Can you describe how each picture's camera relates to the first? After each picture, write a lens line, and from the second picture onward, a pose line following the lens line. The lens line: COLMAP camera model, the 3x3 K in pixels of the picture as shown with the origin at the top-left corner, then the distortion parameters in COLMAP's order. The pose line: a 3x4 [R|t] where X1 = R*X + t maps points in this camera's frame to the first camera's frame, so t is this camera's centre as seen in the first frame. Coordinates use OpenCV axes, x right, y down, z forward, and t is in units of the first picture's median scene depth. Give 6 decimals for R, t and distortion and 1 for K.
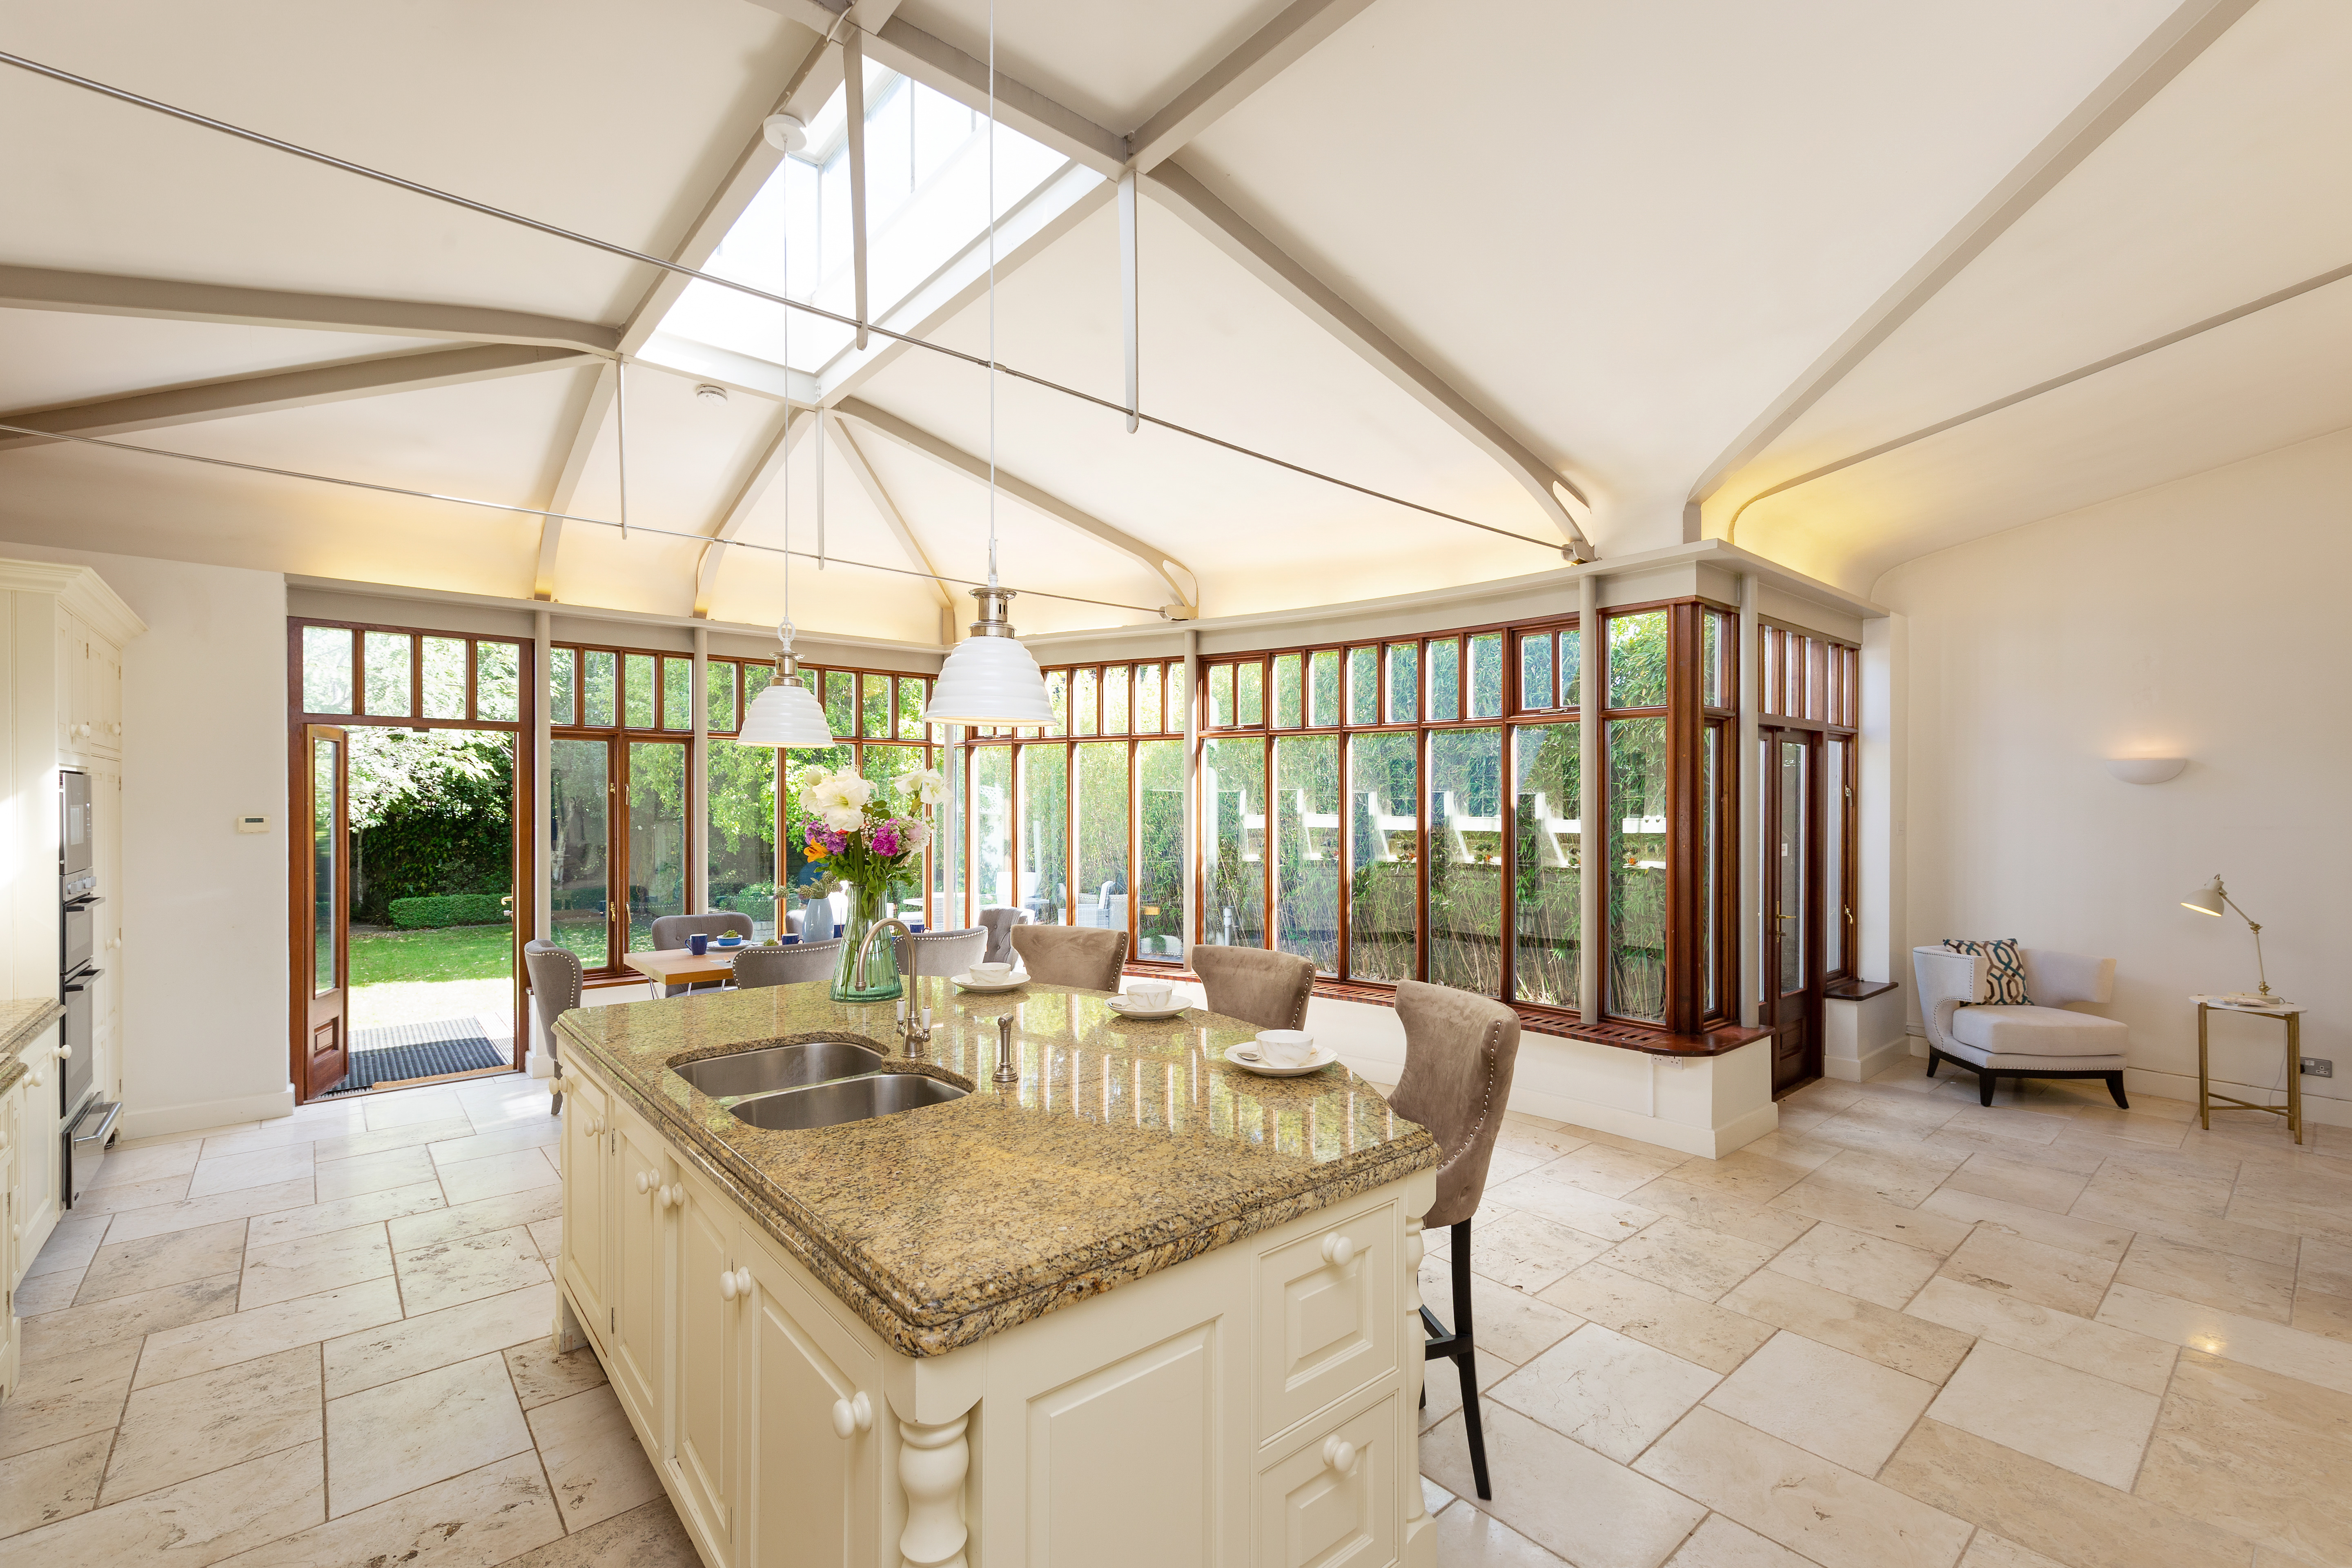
lens RADIAL K [[1011.8, 0, 1168.0], [0, 1011.8, 800.1], [0, 0, 1]] dist [-0.000047, 0.000323]
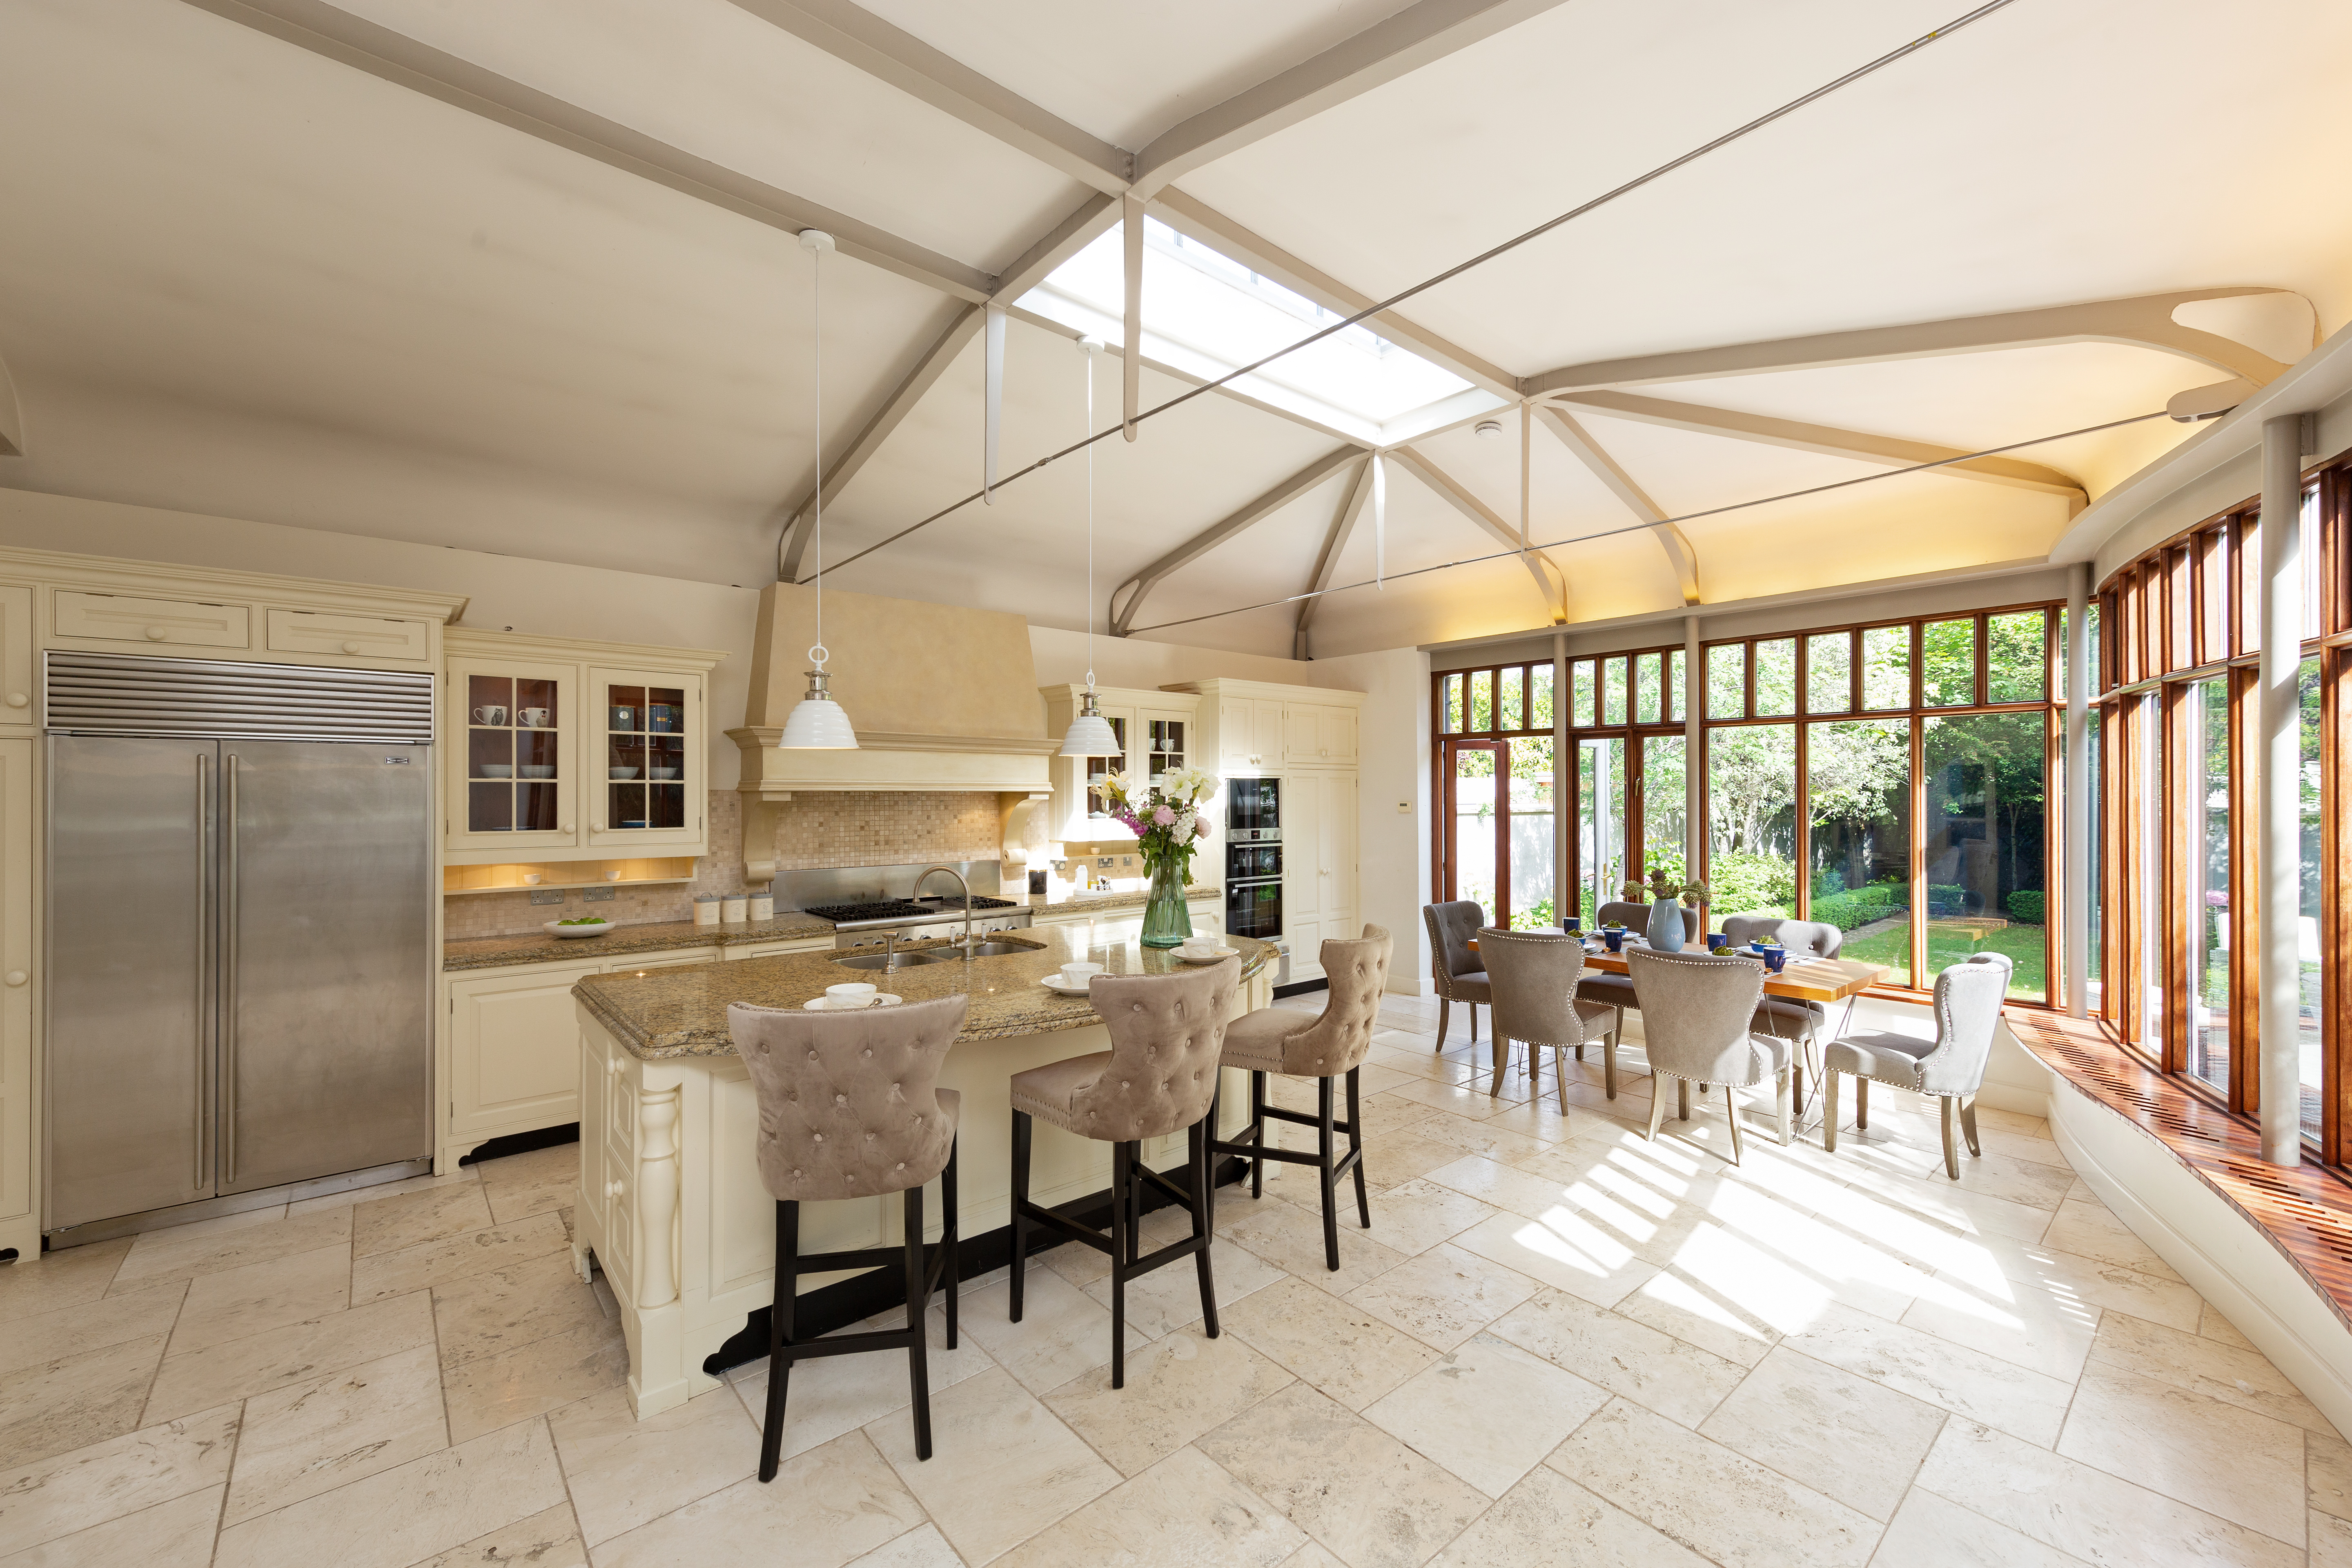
lens RADIAL K [[945.6, 0, 1180.8], [0, 945.6, 794.3], [0, 0, 1]] dist [-0.002216, 0.000209]
pose [[0.001092, 0.002367, -0.999997, 0.483506], [0.002610, 0.999994, 0.002369, -0.000977], [0.999996, -0.002613, 0.001085, 0.539762]]
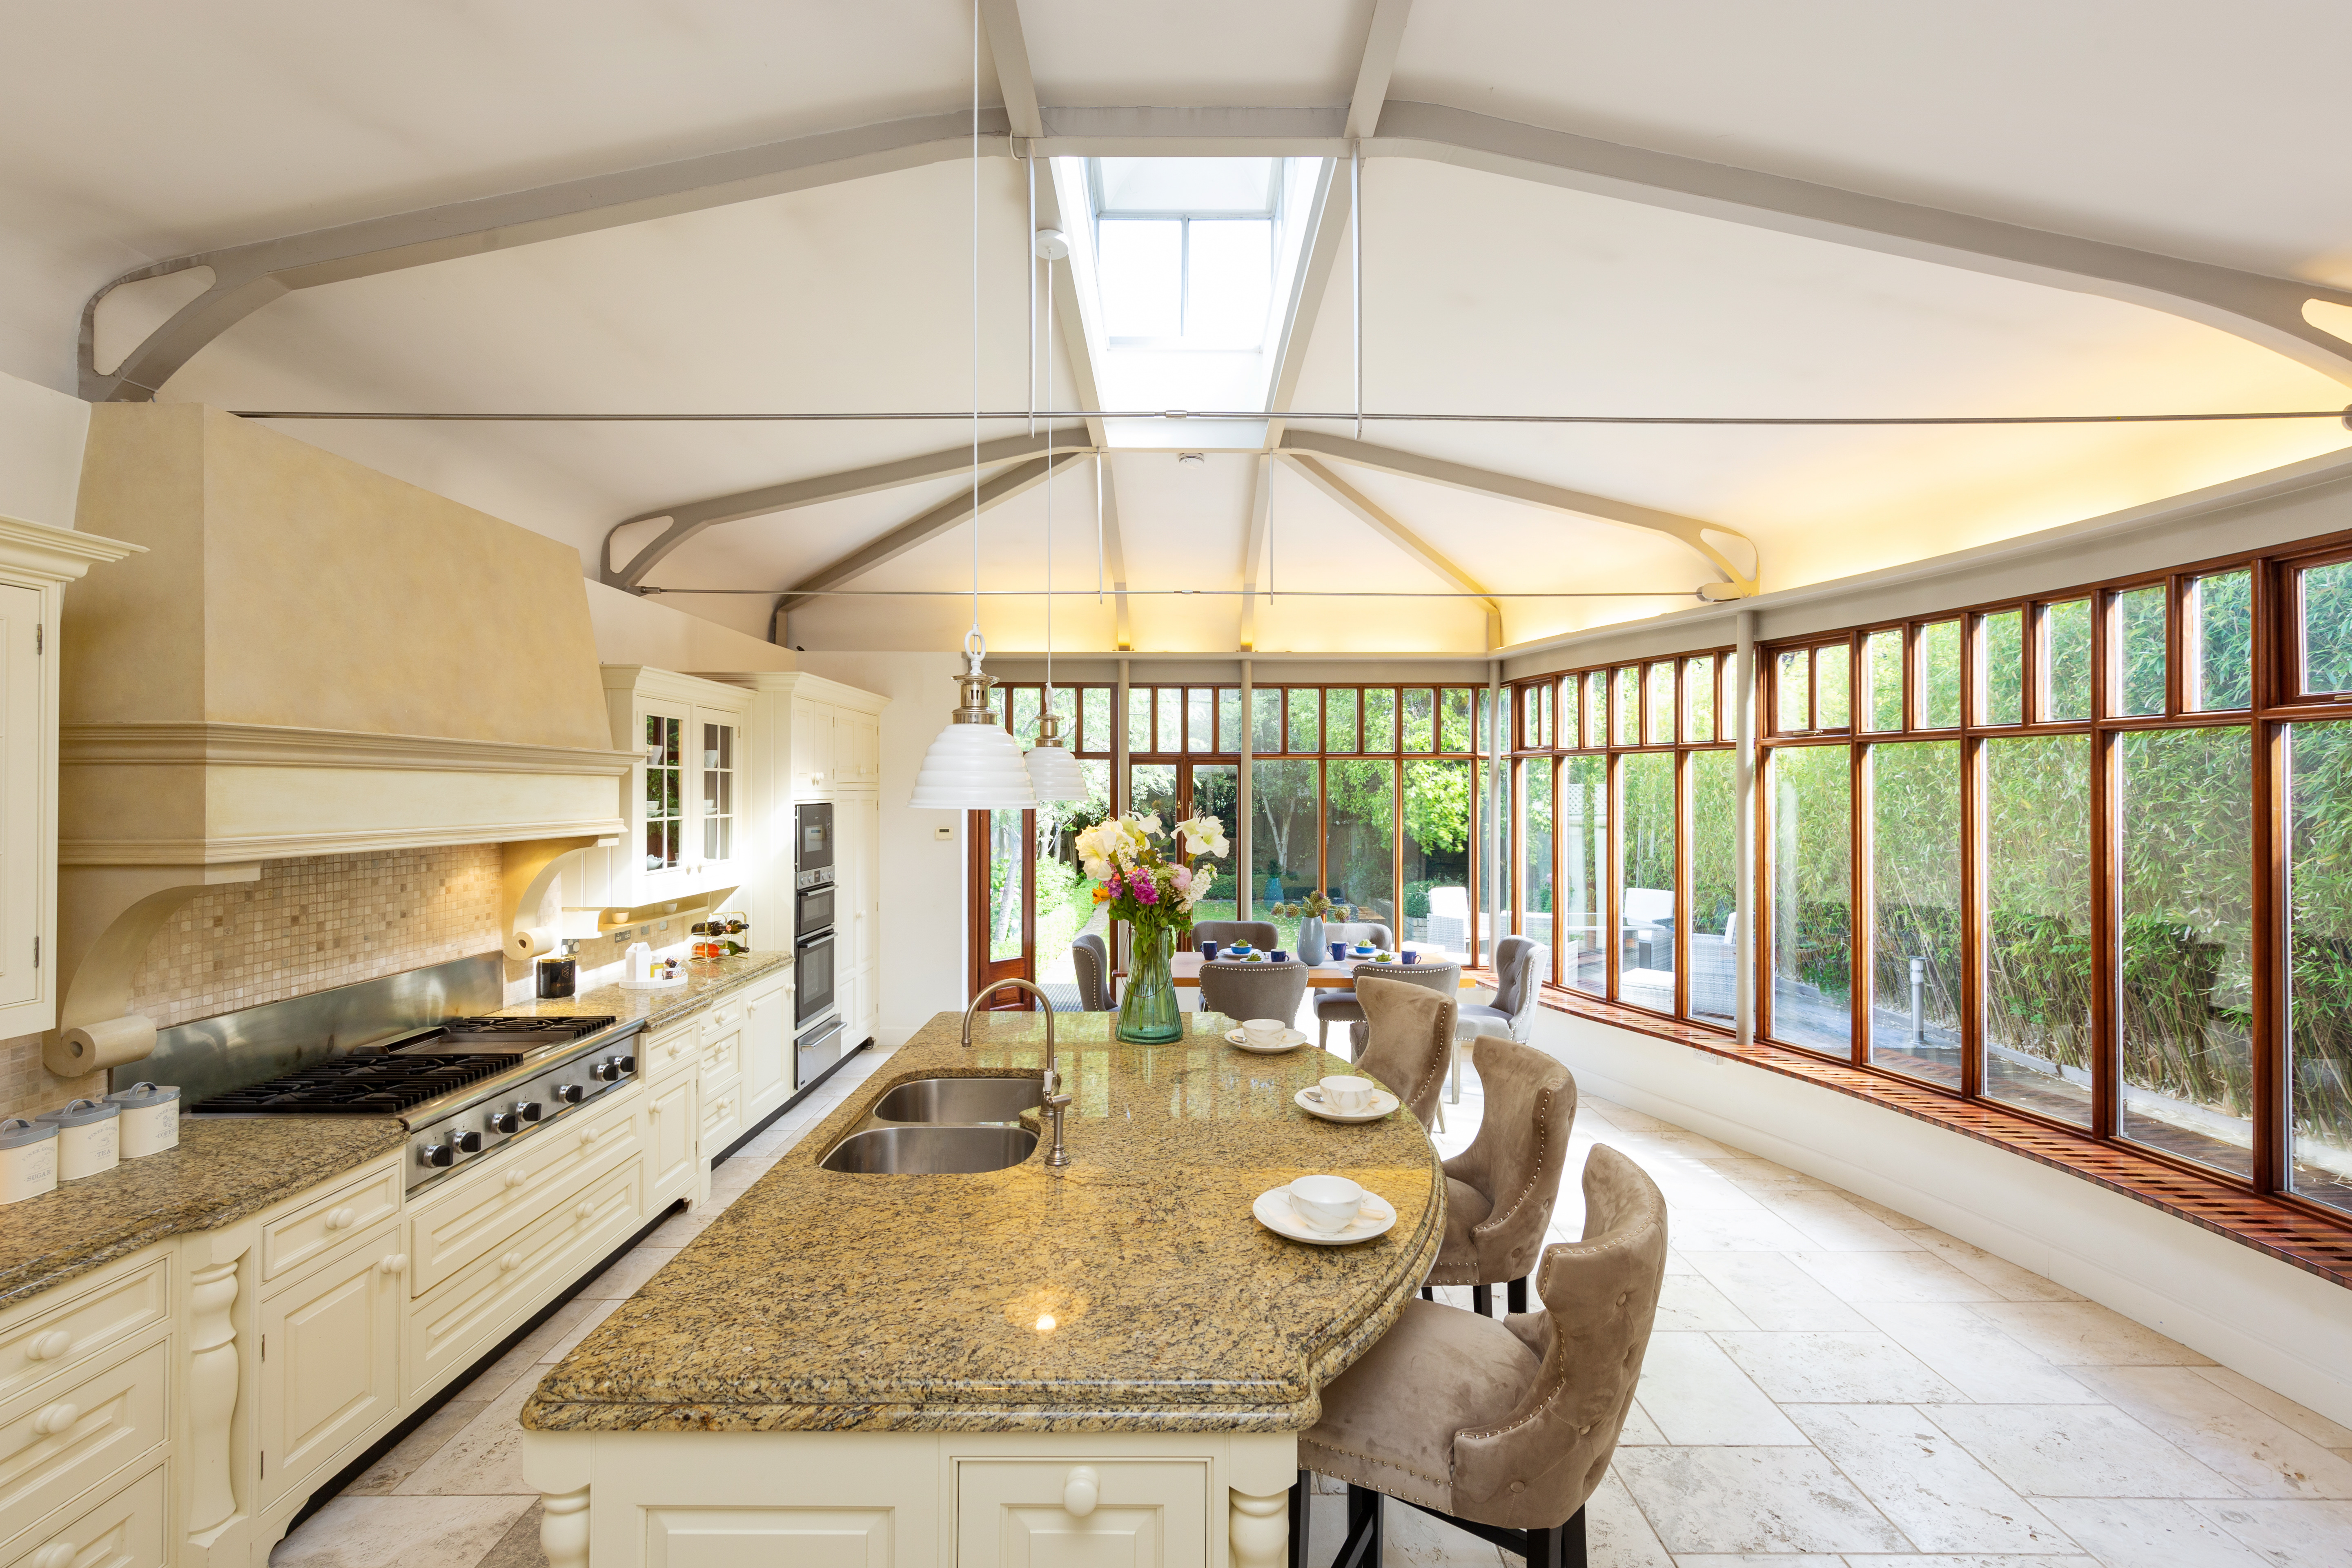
lens RADIAL K [[1013.9, 0, 1181.9], [0, 1013.9, 779.9], [0, 0, 1]] dist [0.002037, -0.000269]
pose [[0.764672, -0.006406, -0.644388, 0.208158], [0.000439, 0.999956, -0.009420, -0.030946], [0.644419, 0.006920, 0.764641, 0.120020]]
